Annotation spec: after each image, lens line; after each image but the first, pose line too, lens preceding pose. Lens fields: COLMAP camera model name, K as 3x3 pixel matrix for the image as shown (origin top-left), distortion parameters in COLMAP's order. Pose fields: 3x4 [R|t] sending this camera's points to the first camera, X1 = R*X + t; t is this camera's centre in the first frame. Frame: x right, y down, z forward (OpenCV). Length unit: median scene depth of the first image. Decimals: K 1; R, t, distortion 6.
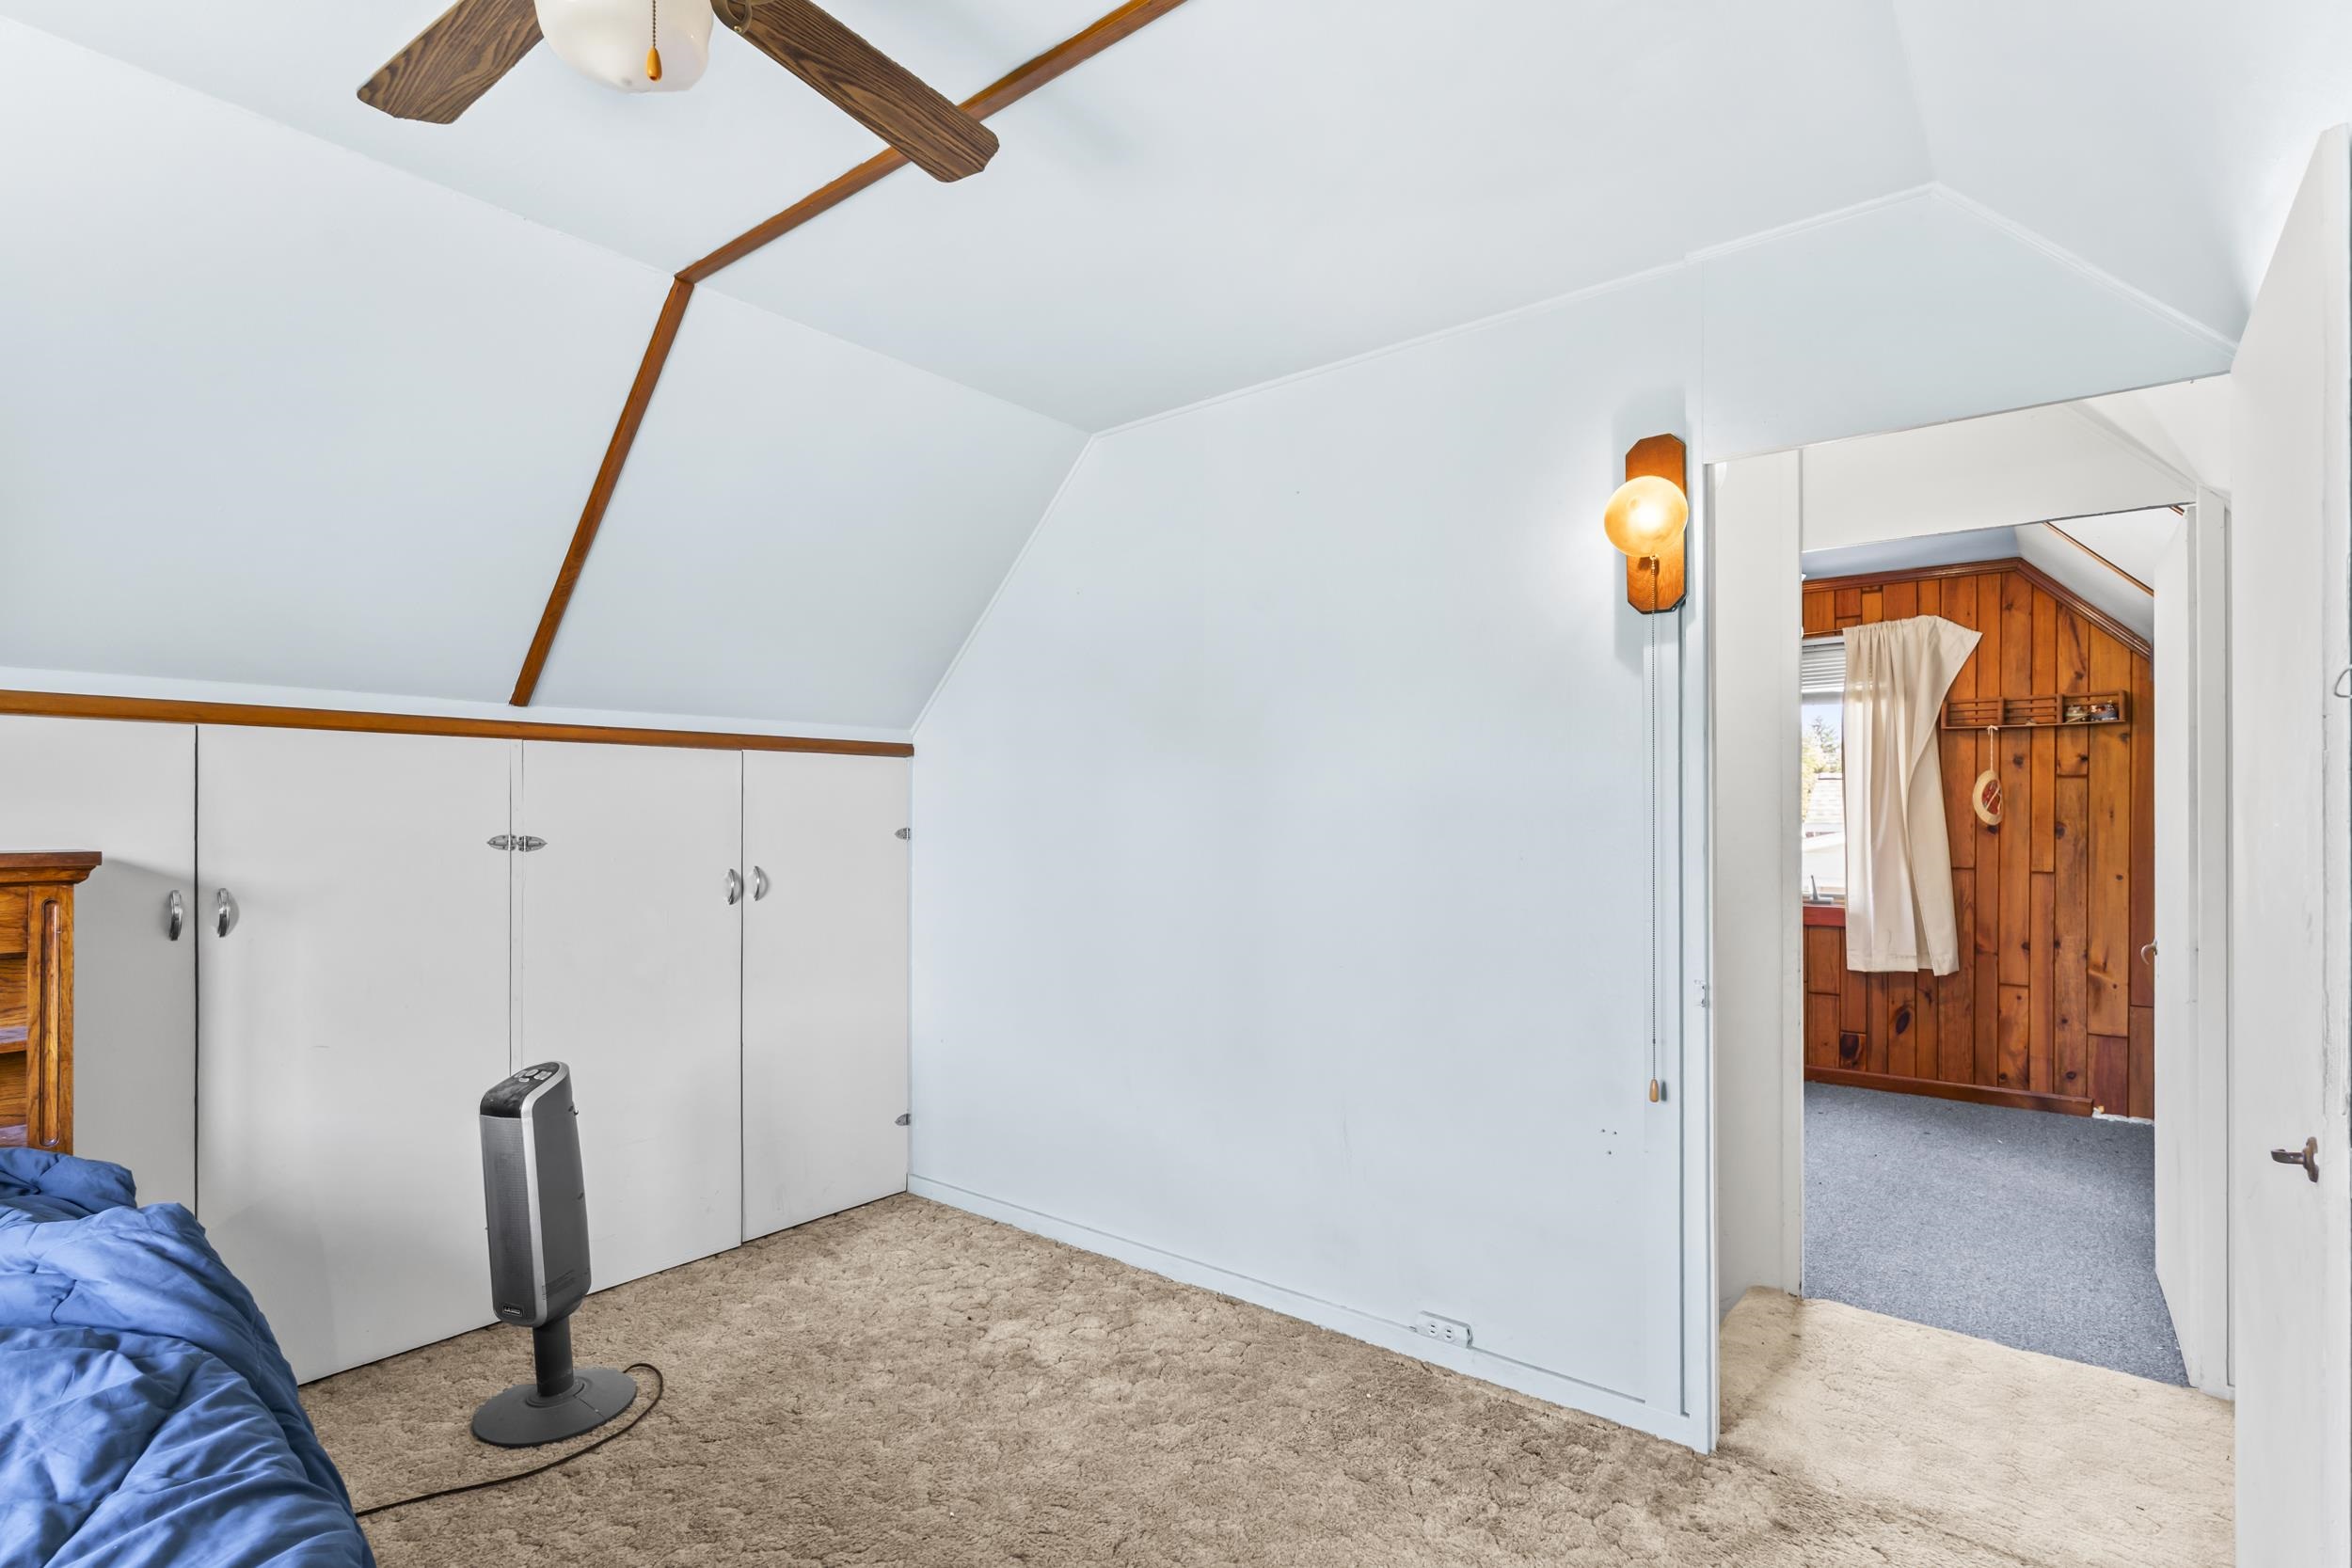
lens RADIAL K [[1134.2, 0, 1174.8], [0, 1134.2, 812.3], [0, 0, 1]] dist [-0.000293, -0.000066]
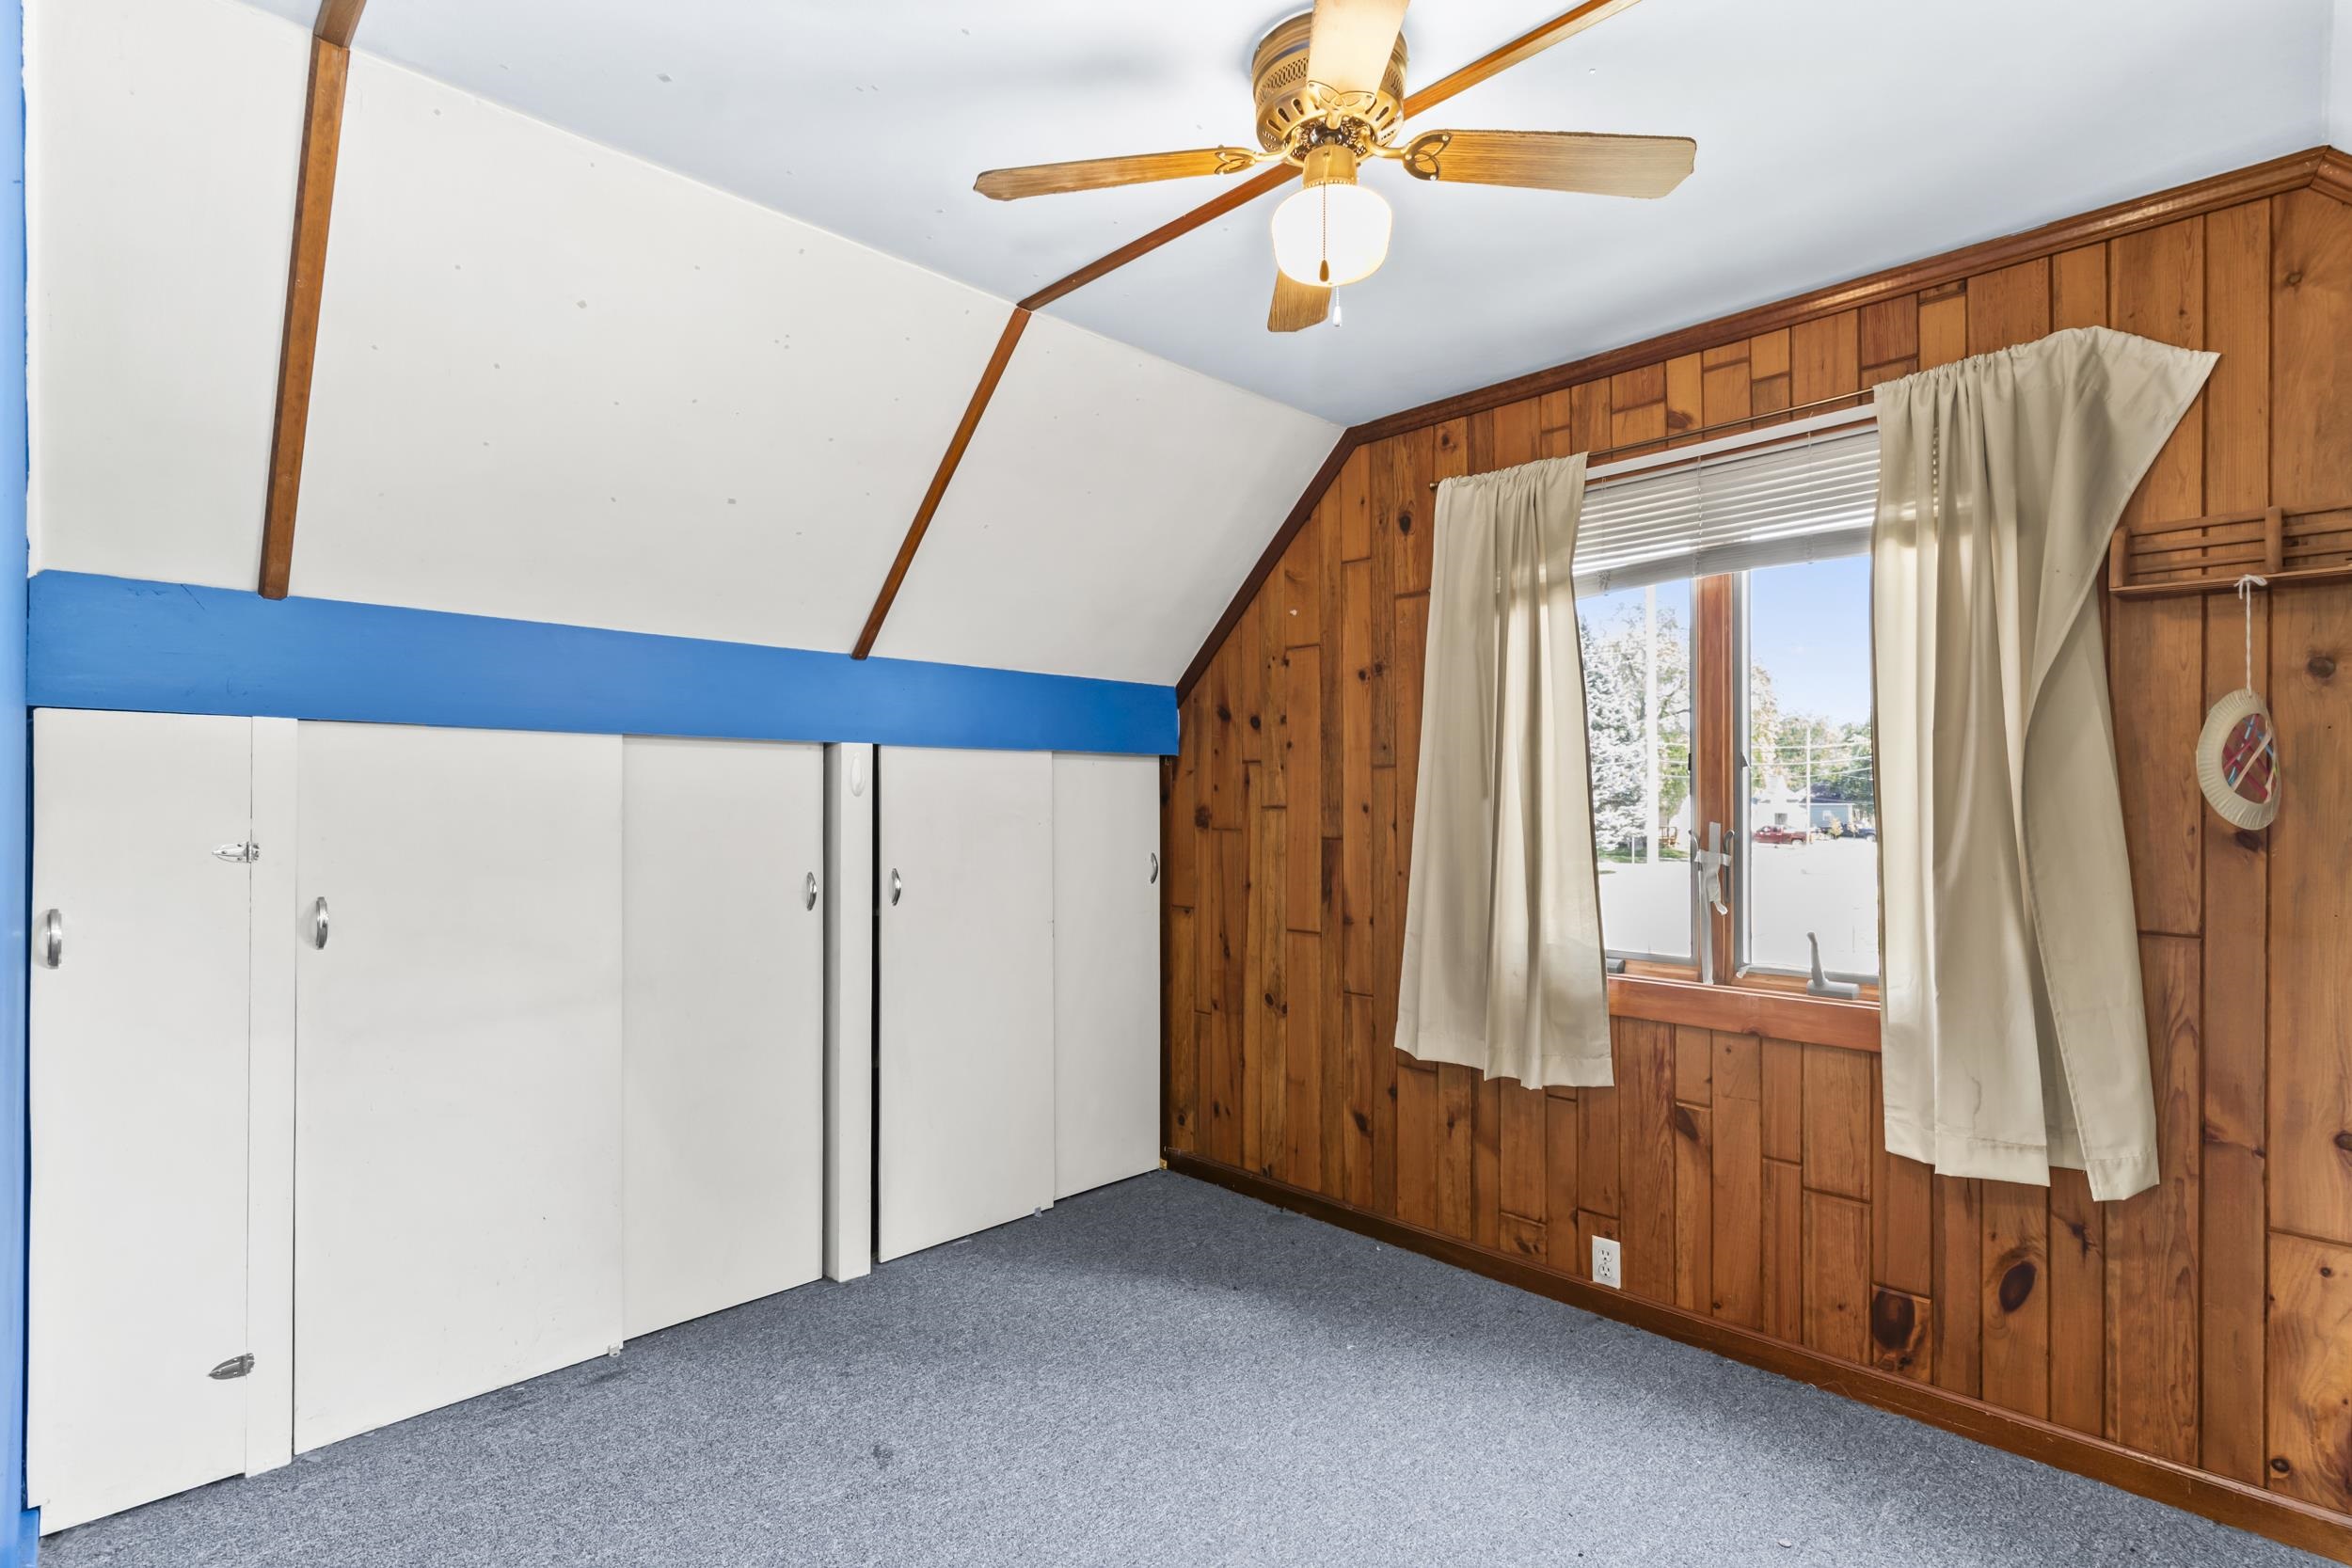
lens RADIAL K [[1124.4, 0, 1180.0], [0, 1124.4, 791.0], [0, 0, 1]] dist [-0.000019, -0.001054]
pose [[0.992846, 0.000231, -0.119404, 0.388197], [-0.000703, 0.999992, -0.003912, -0.000605], [0.119402, 0.003968, 0.992838, 0.553489]]
